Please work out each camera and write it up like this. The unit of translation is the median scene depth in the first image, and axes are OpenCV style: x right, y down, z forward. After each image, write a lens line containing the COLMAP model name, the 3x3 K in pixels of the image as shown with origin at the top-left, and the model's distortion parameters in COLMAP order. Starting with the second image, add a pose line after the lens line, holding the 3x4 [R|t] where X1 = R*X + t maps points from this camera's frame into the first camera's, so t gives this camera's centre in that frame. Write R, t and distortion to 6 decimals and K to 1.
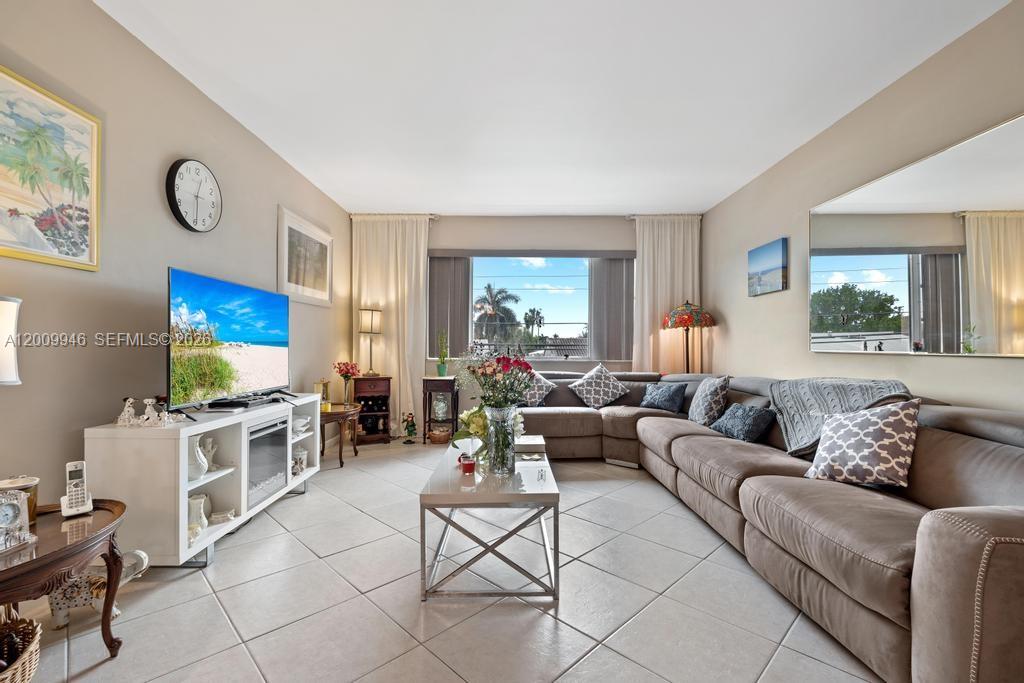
lens RADIAL K [[456.7, 0, 511.6], [0, 456.7, 340.2], [0, 0, 1]] dist [-0.000202, -0.000017]
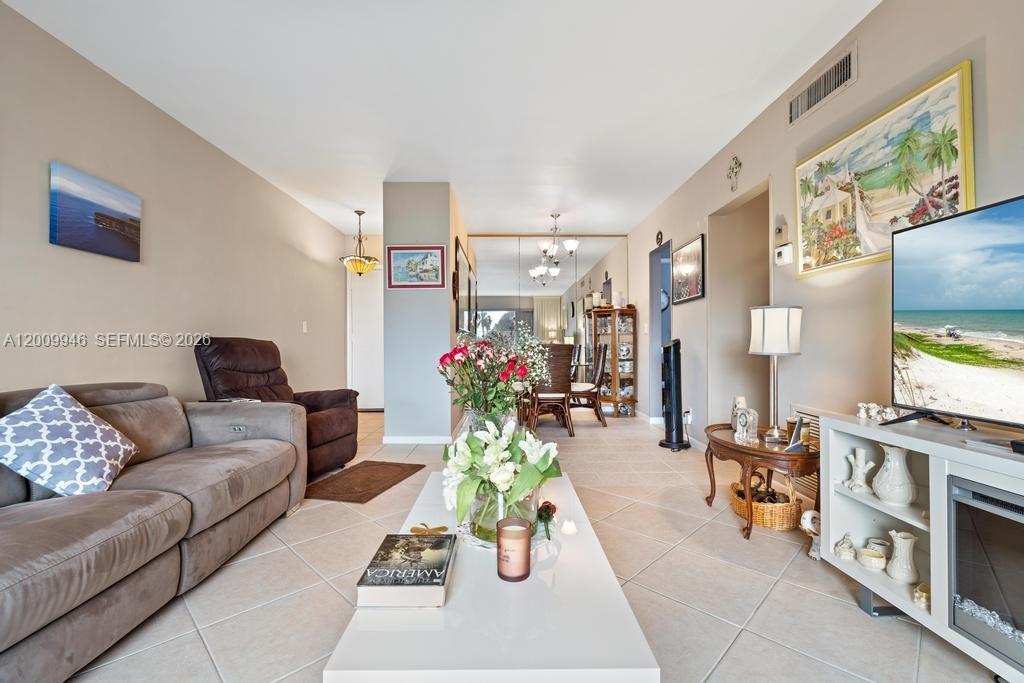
lens RADIAL K [[456.7, 0, 511.4], [0, 456.7, 339.6], [0, 0, 1]] dist [-0.000202, -0.000017]
pose [[-0.999995, 0.002105, -0.002436, -0.069340], [0.002148, 0.999840, -0.017757, 0.047323], [0.002398, -0.017762, -0.999839, 1.944100]]
